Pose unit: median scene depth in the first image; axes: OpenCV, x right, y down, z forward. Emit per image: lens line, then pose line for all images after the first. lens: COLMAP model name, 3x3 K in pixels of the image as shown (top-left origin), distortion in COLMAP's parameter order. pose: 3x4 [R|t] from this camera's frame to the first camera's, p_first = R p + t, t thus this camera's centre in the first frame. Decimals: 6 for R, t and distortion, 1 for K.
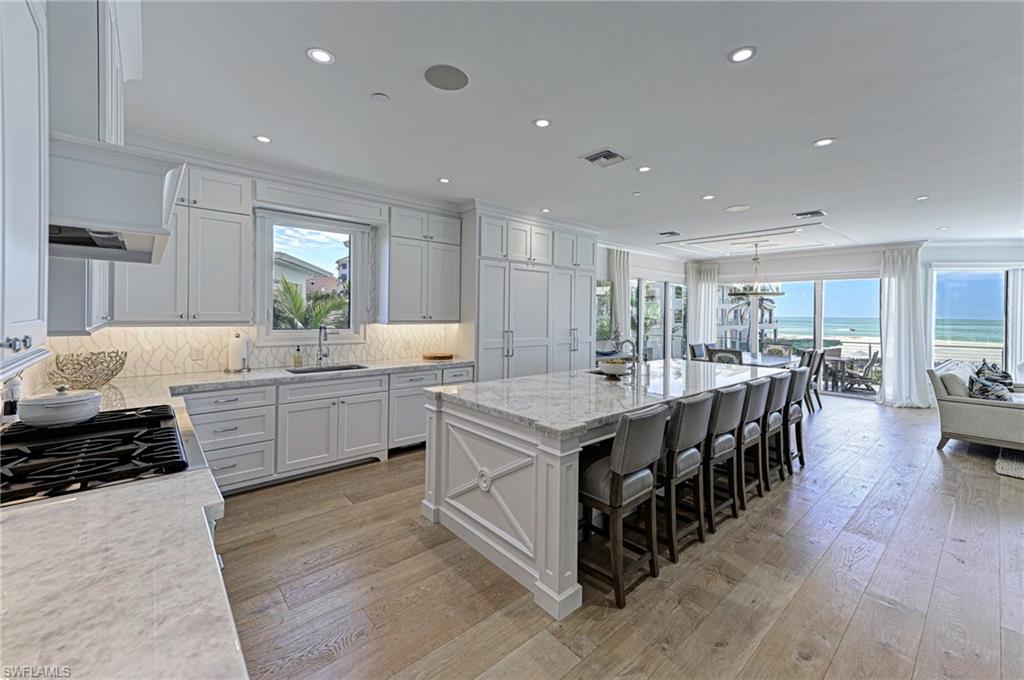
lens RADIAL K [[401.7, 0, 516.0], [0, 401.7, 306.8], [0, 0, 1]] dist [-0.000006, 0.000046]
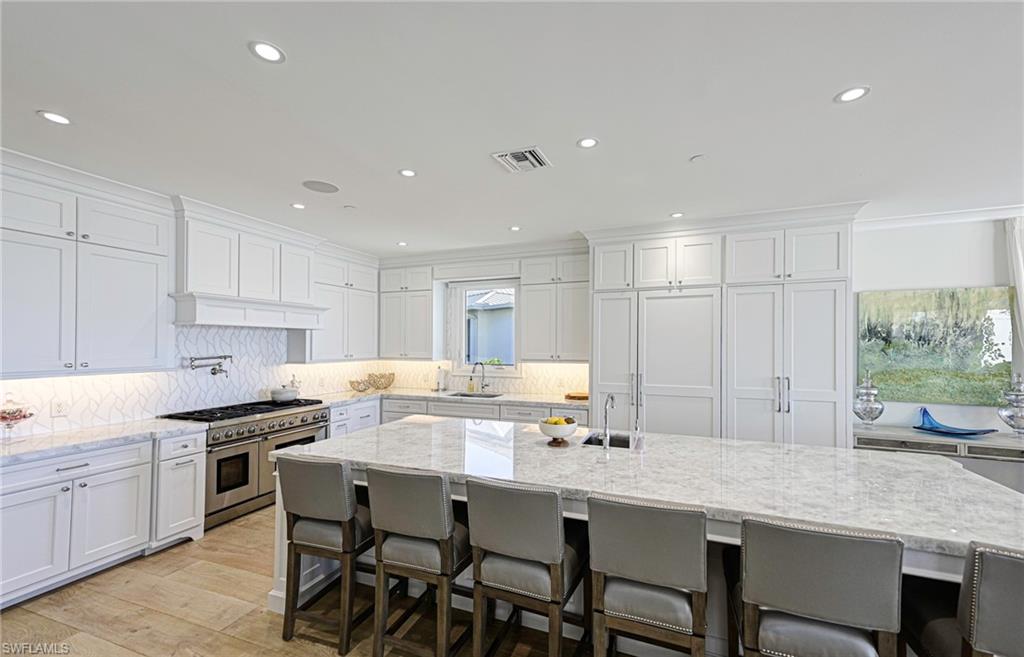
lens RADIAL K [[389.6, 0, 524.9], [0, 389.6, 340.8], [0, 0, 1]] dist [0.002452, -0.000147]
pose [[0.494968, -0.023221, -0.868601, 0.581932], [0.015293, 0.999721, -0.018012, 0.001956], [0.868776, -0.004368, 0.495185, 0.415486]]
